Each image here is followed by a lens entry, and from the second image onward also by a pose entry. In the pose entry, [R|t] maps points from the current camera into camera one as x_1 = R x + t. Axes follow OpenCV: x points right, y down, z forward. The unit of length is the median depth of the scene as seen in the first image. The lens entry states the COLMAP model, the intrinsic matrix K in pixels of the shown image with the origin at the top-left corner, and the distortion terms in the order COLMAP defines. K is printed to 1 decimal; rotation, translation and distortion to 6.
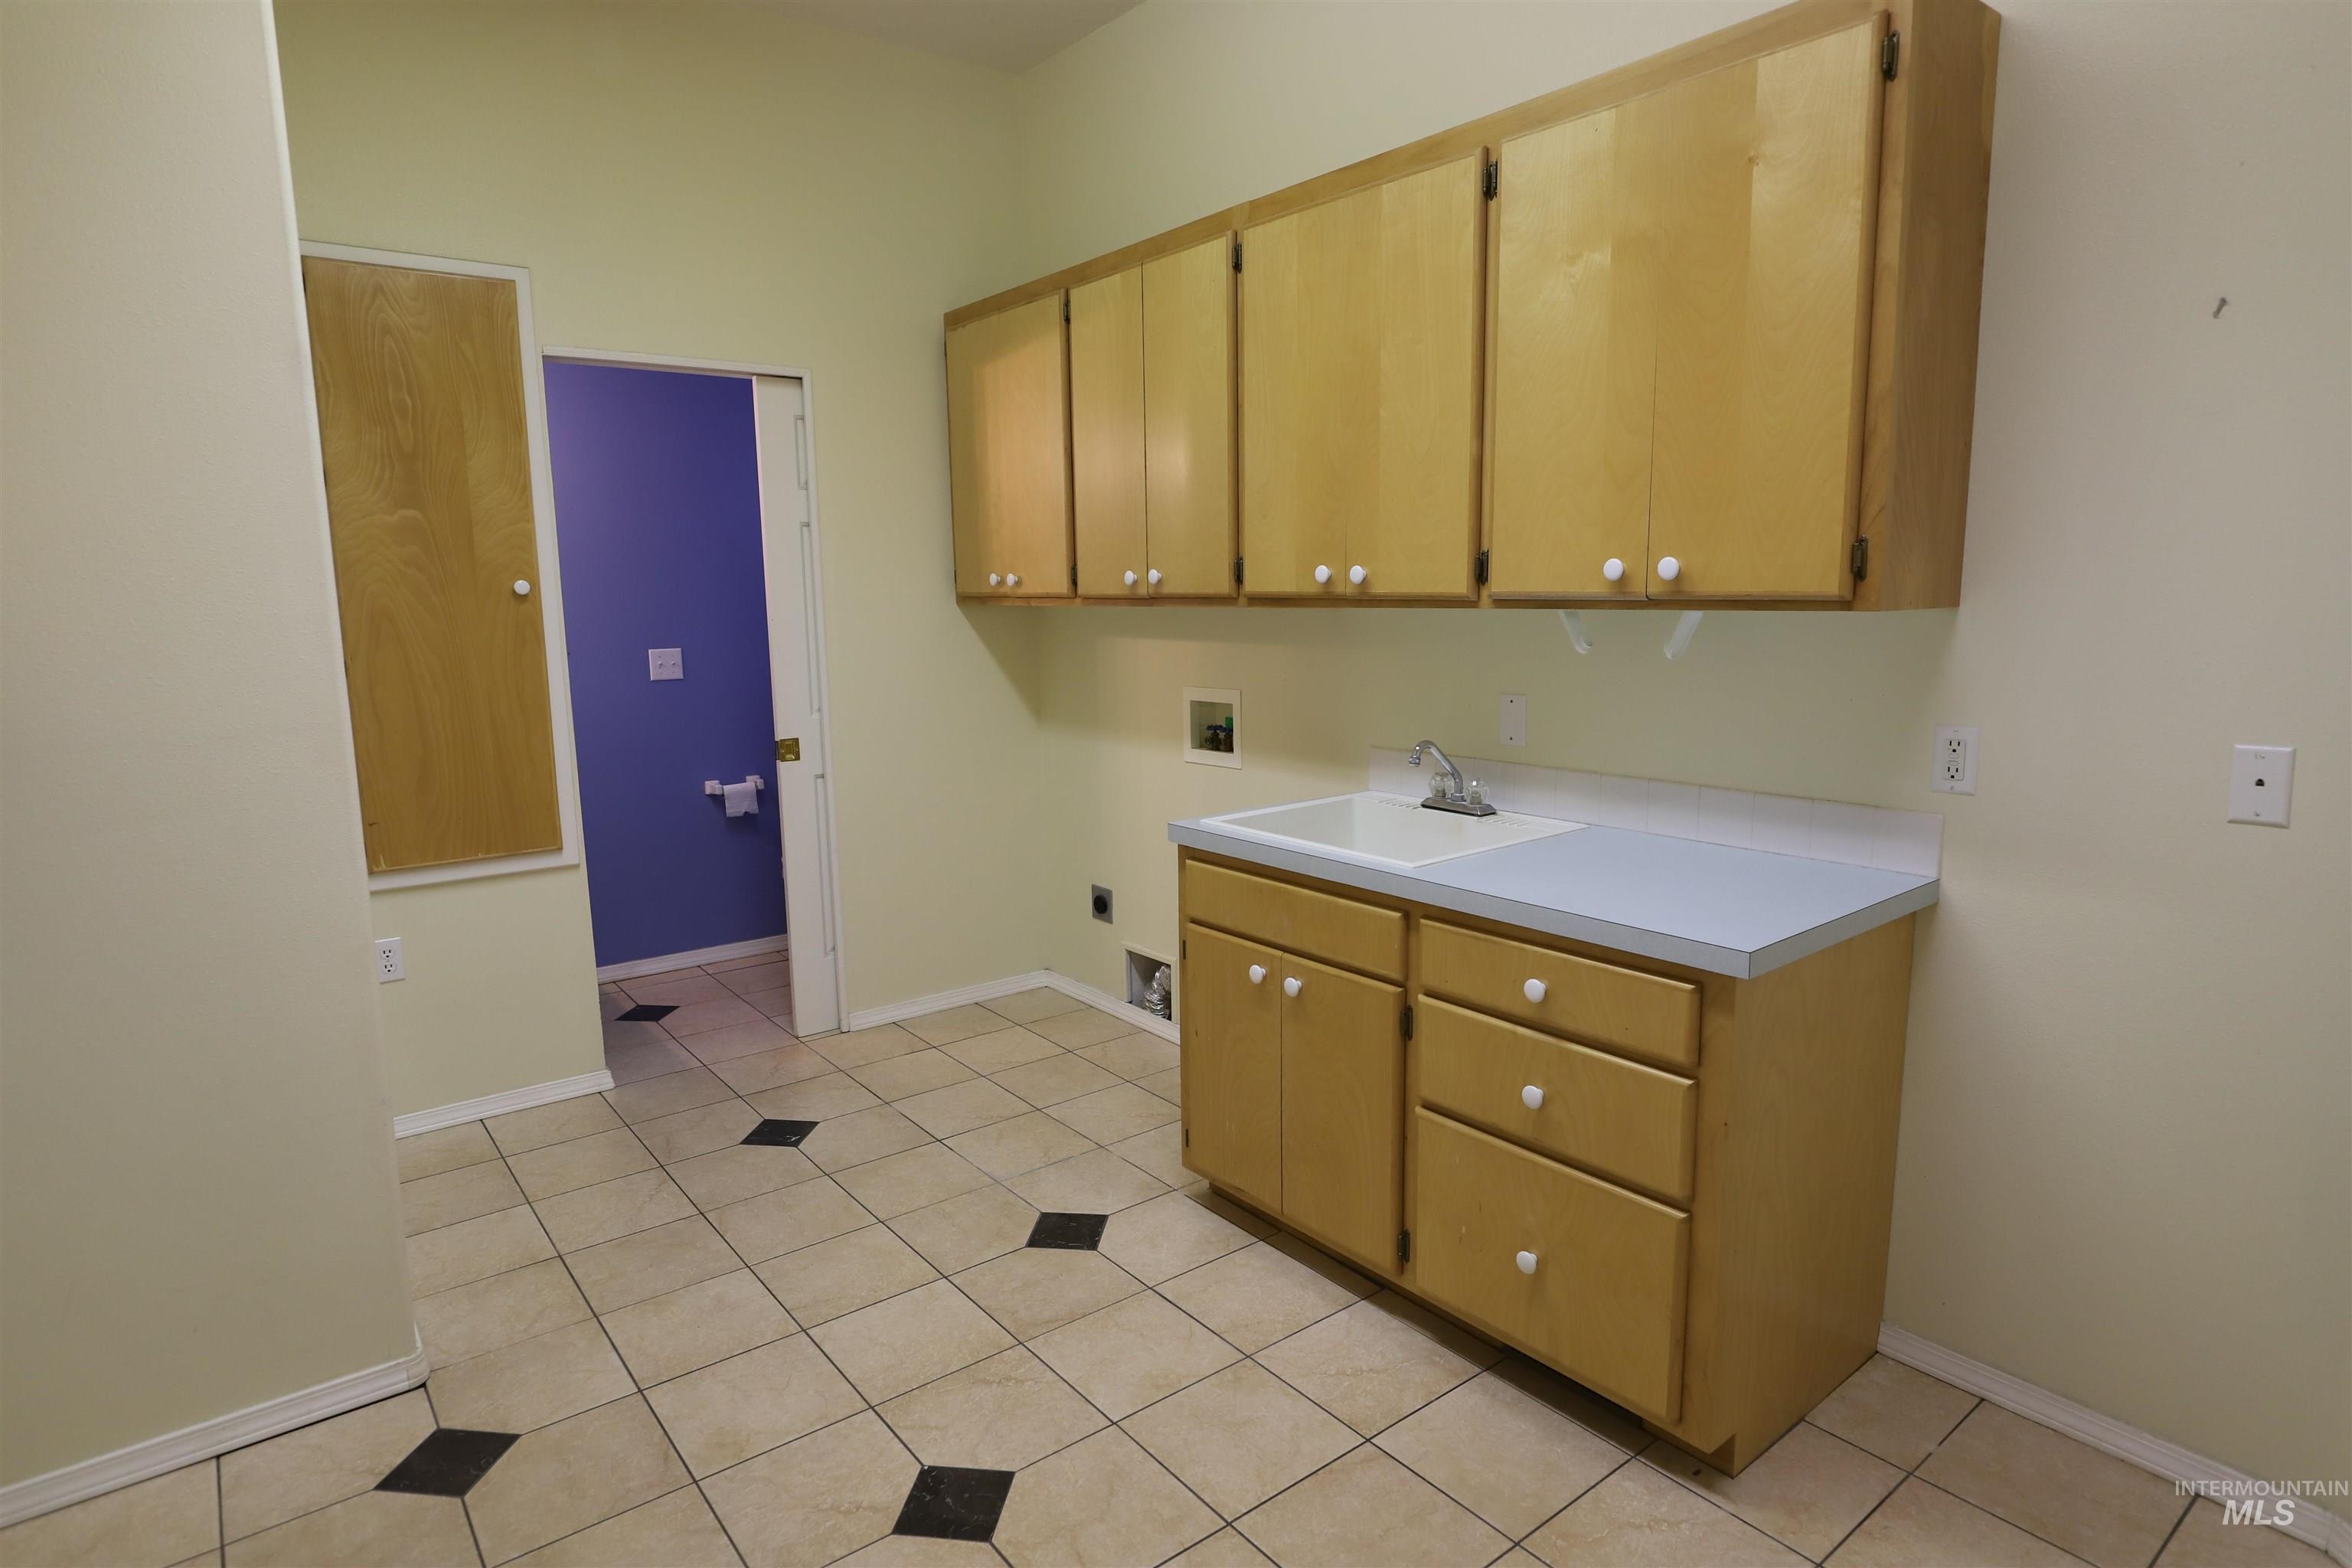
lens RADIAL K [[1279.9, 0, 1176.0], [0, 1279.9, 784.0], [0, 0, 1]] dist [-0.001221, -0.000167]
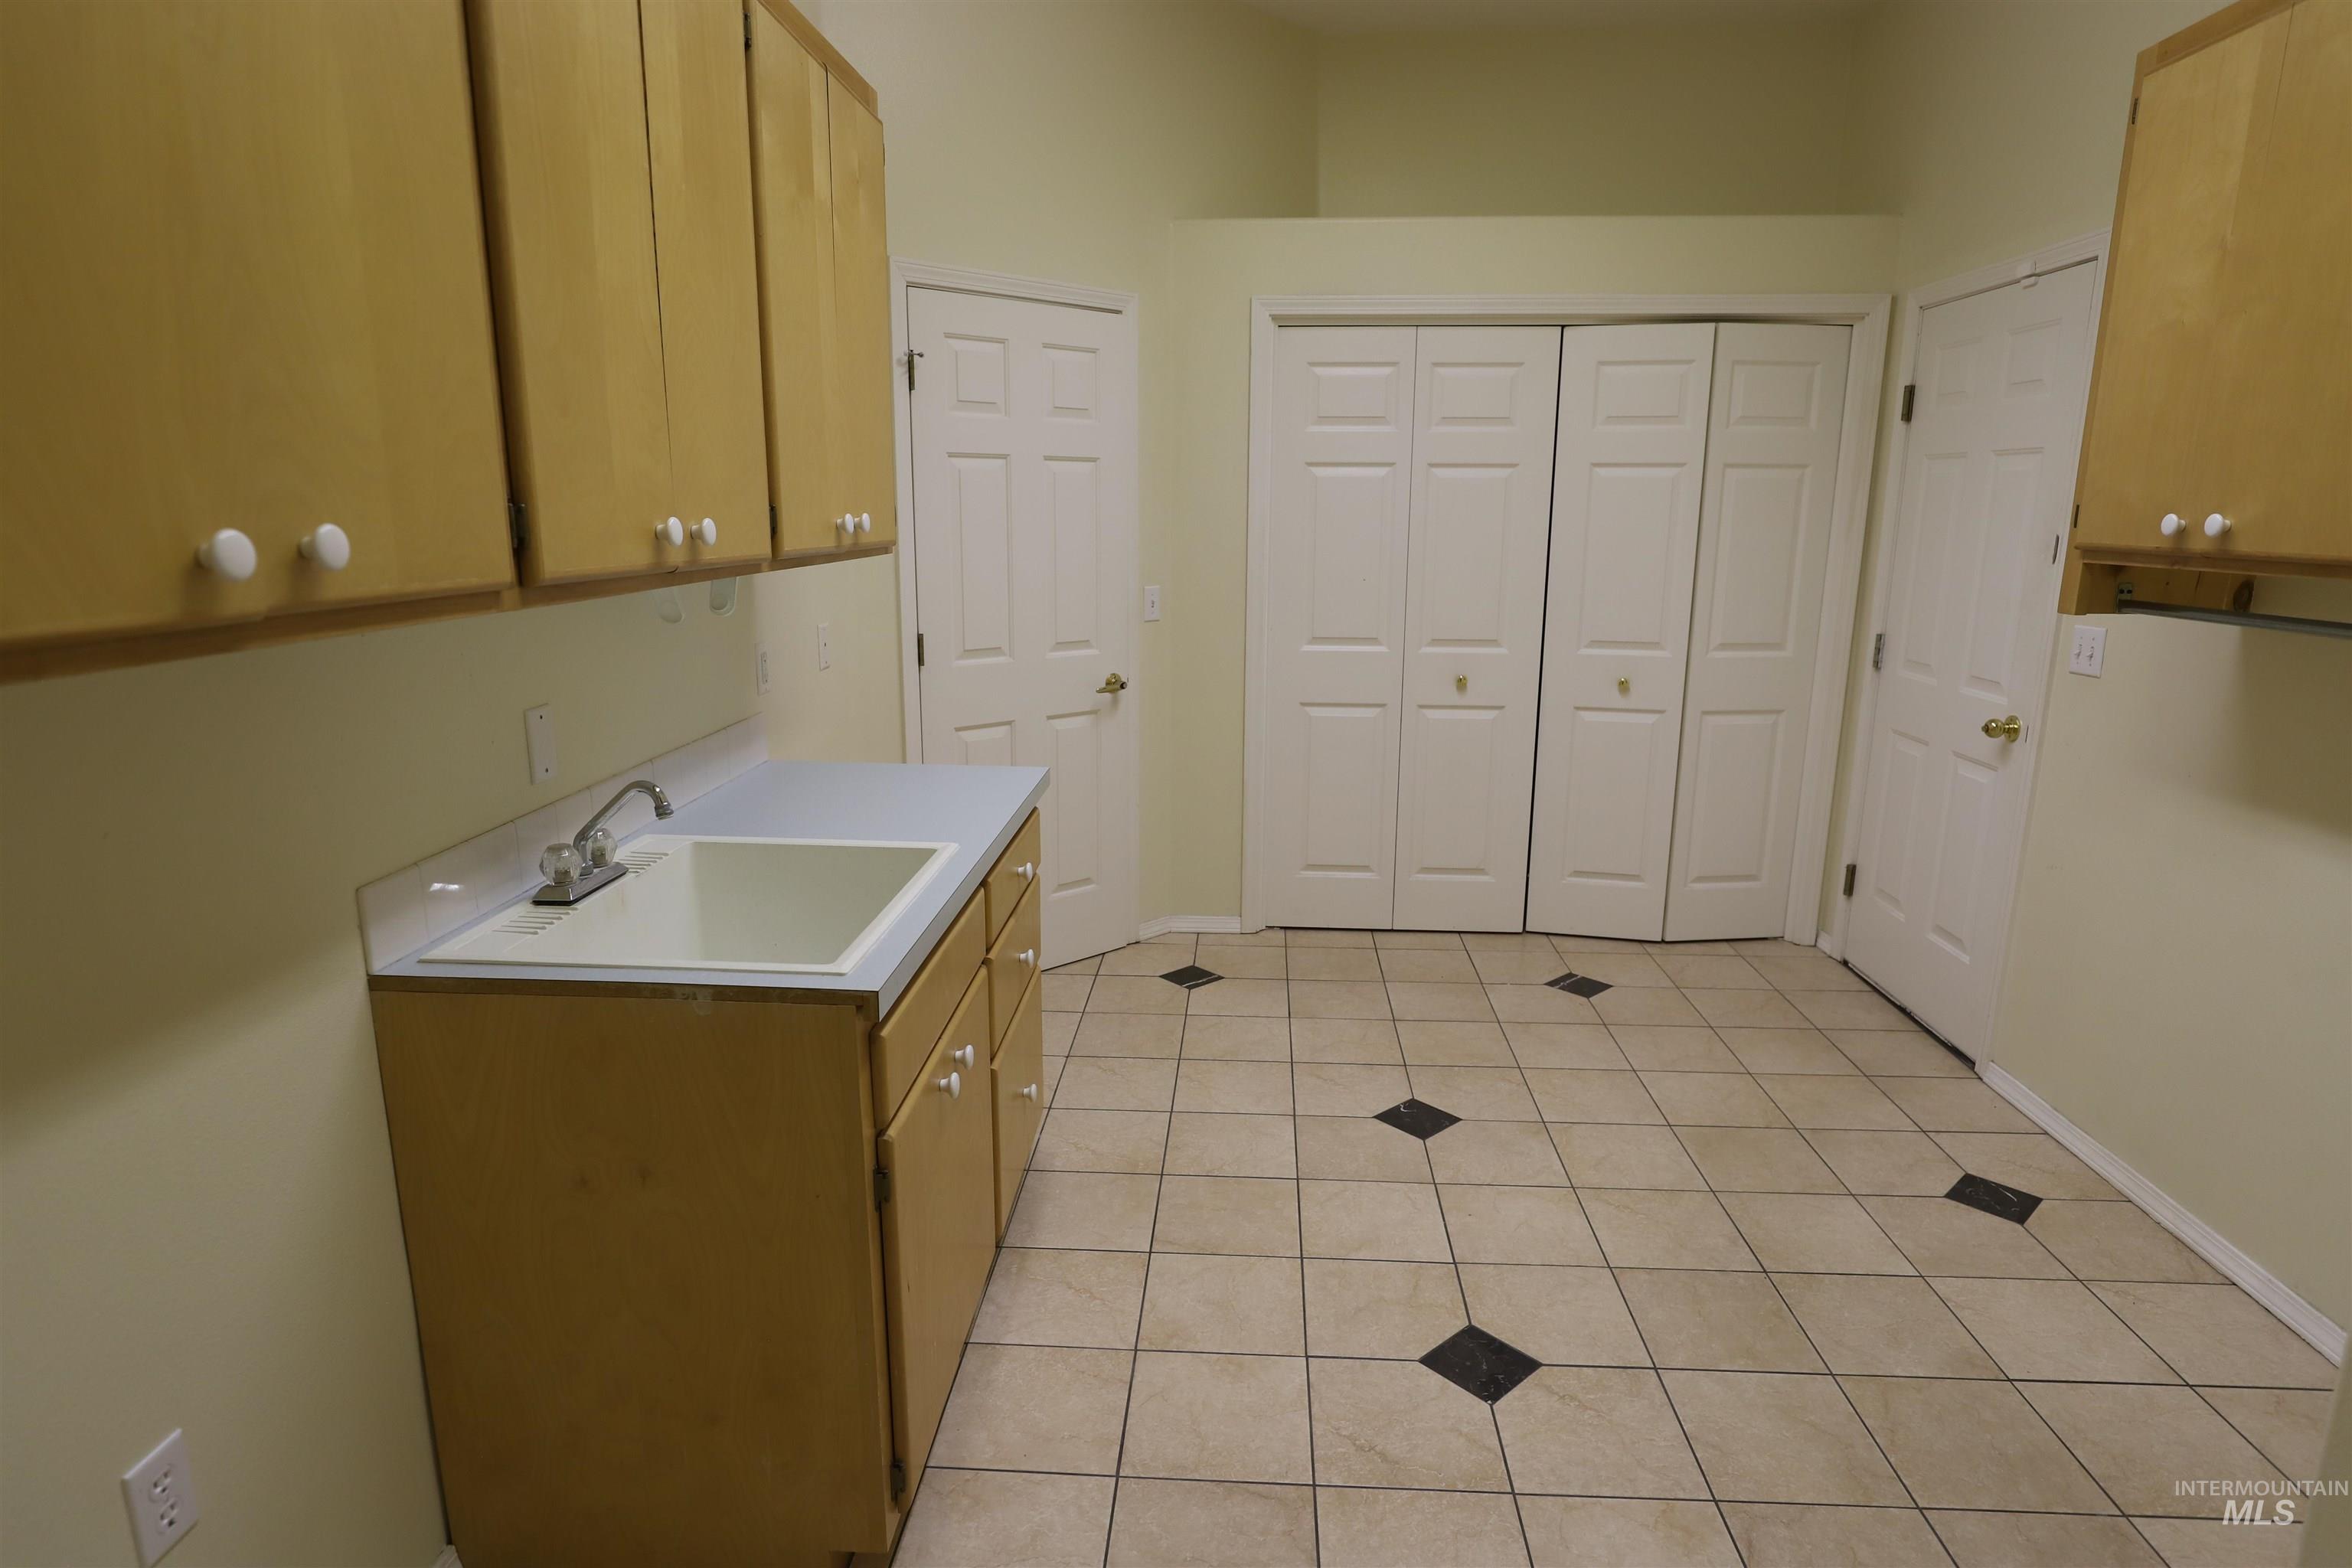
lens RADIAL K [[1279.9, 0, 1176.0], [0, 1279.9, 784.0], [0, 0, 1]] dist [-0.001221, -0.000167]
pose [[-0.751314, -0.139276, 0.645081, -0.598664], [0.088871, 0.947221, 0.308016, -0.283023], [-0.653934, 0.288746, -0.699282, 1.730290]]
